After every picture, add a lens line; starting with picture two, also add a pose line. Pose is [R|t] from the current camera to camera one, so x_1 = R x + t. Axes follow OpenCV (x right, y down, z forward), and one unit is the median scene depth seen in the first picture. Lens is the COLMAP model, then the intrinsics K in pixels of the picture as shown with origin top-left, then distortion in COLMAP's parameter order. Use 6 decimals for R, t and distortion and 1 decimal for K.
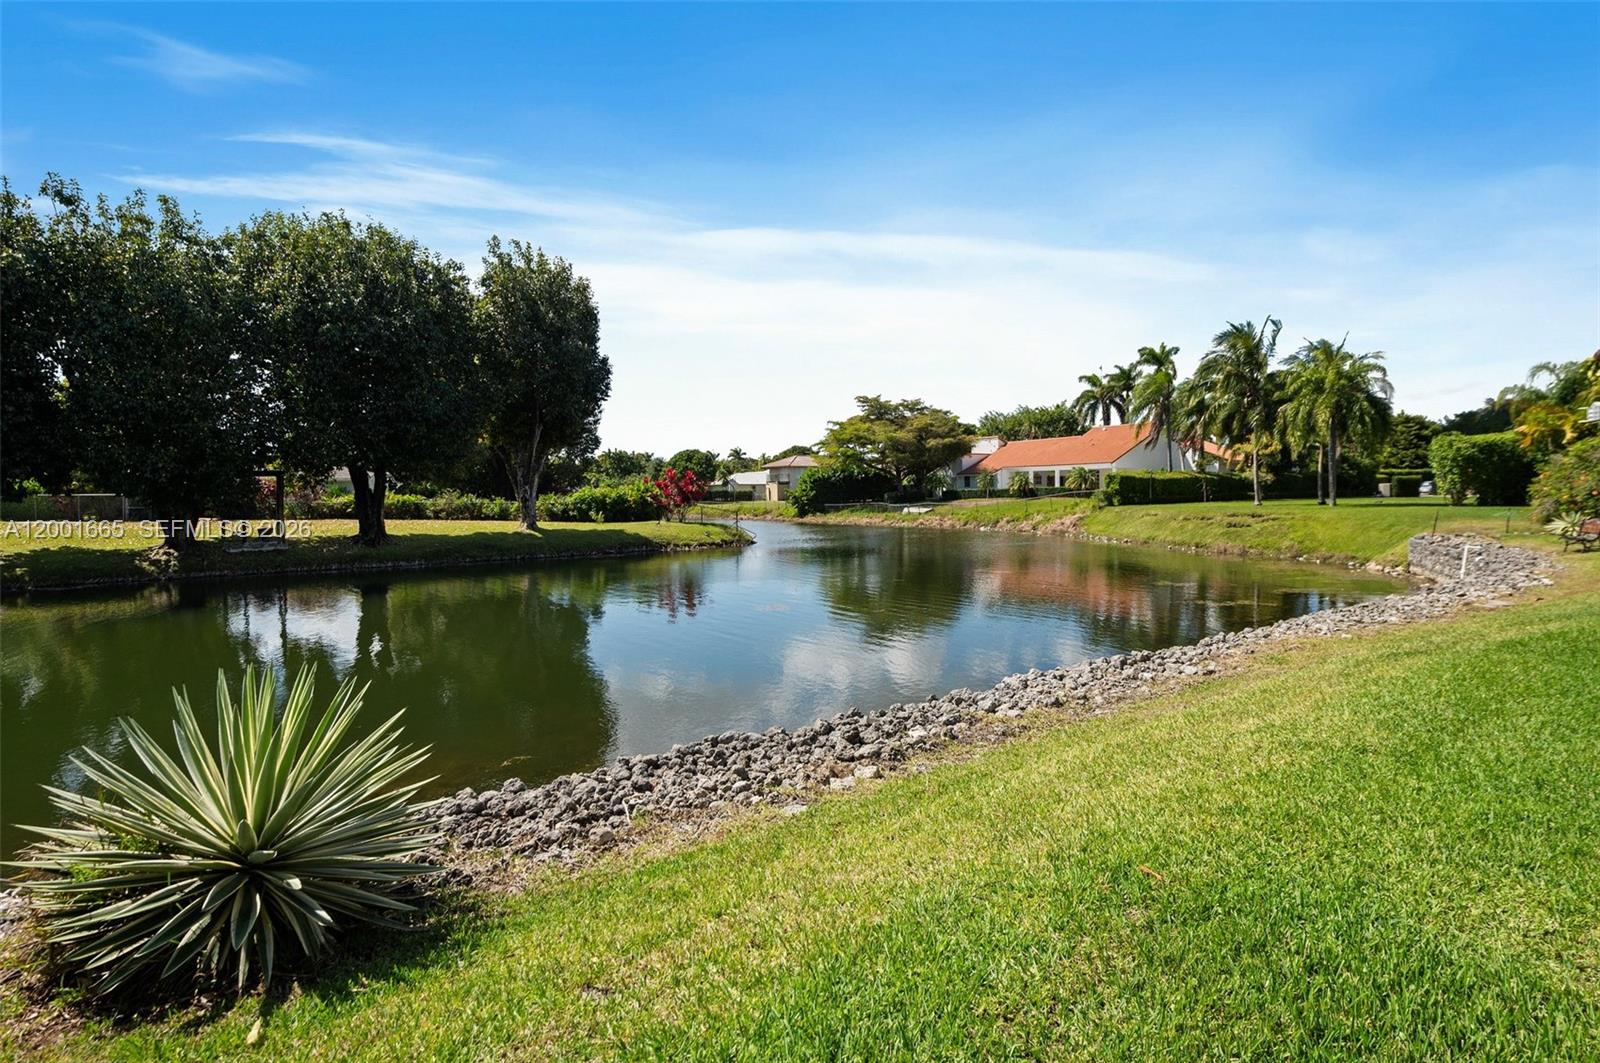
lens RADIAL K [[793.1, 0, 824.7], [0, 793.1, 526.5], [0, 0, 1]] dist [0.003260, 0.000742]
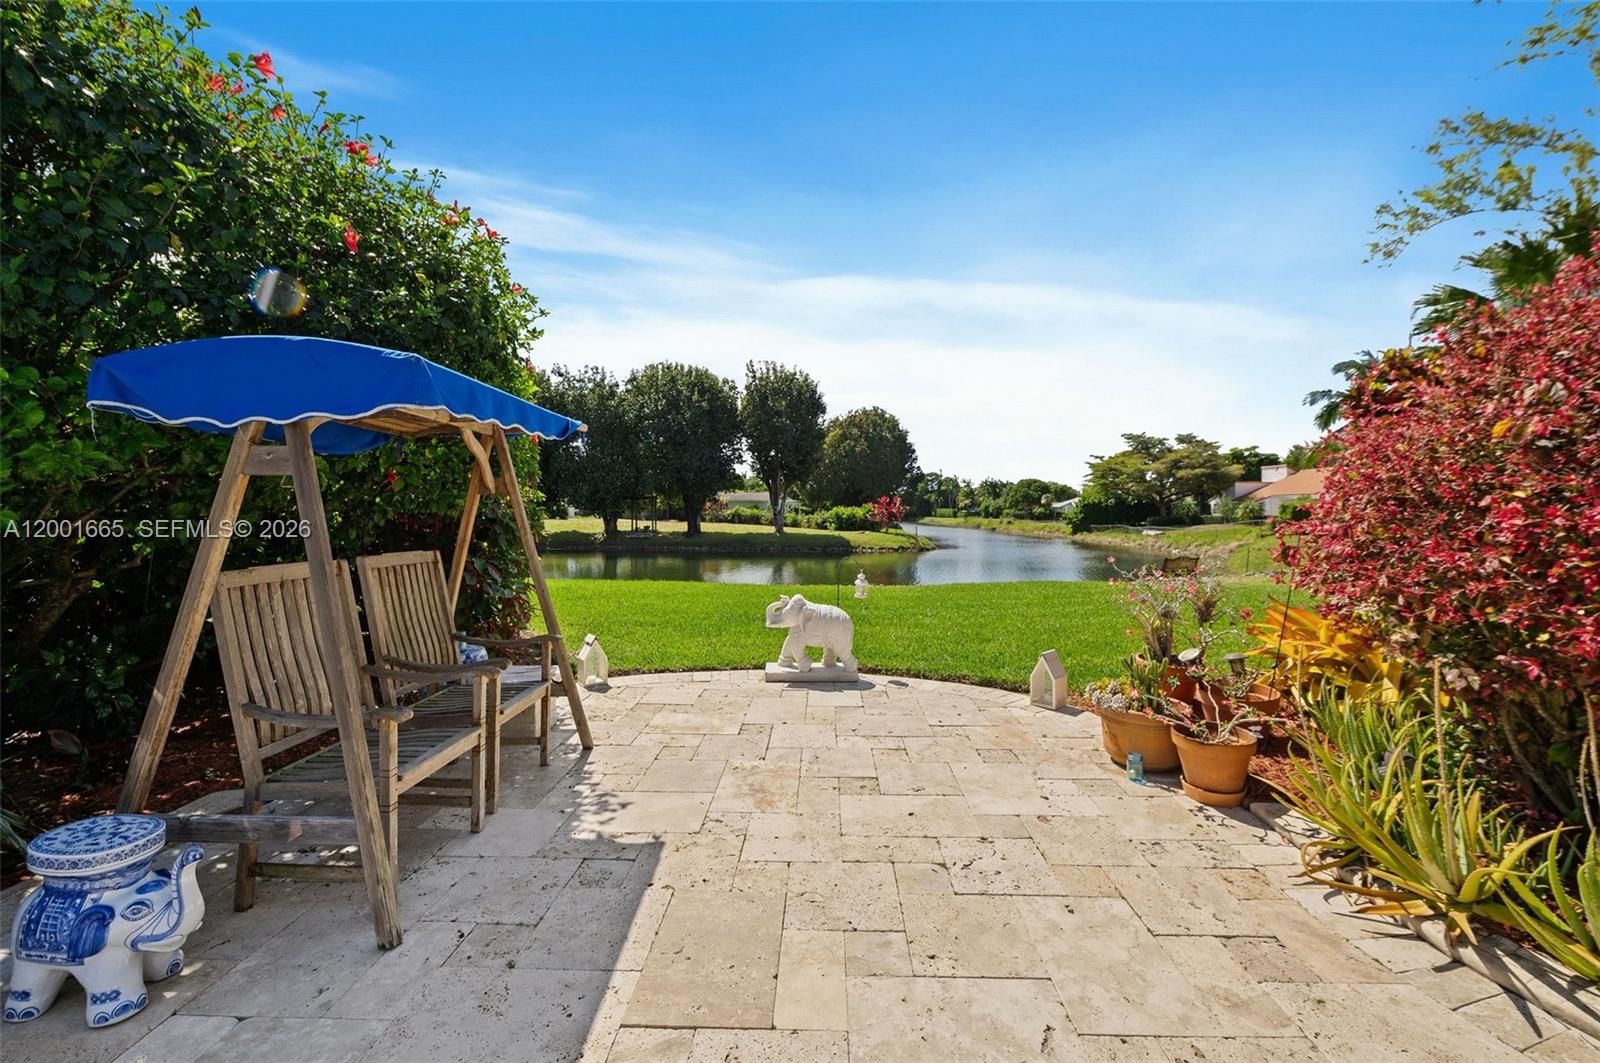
lens RADIAL K [[620.3, 0, 824.4], [0, 620.3, 508.6], [0, 0, 1]] dist [0.000973, 0.000149]
pose [[0.827178, 0.021146, -0.561542, 0.223068], [-0.047078, 0.998386, -0.031752, -0.004703], [0.559964, 0.052700, 0.826839, -0.002874]]
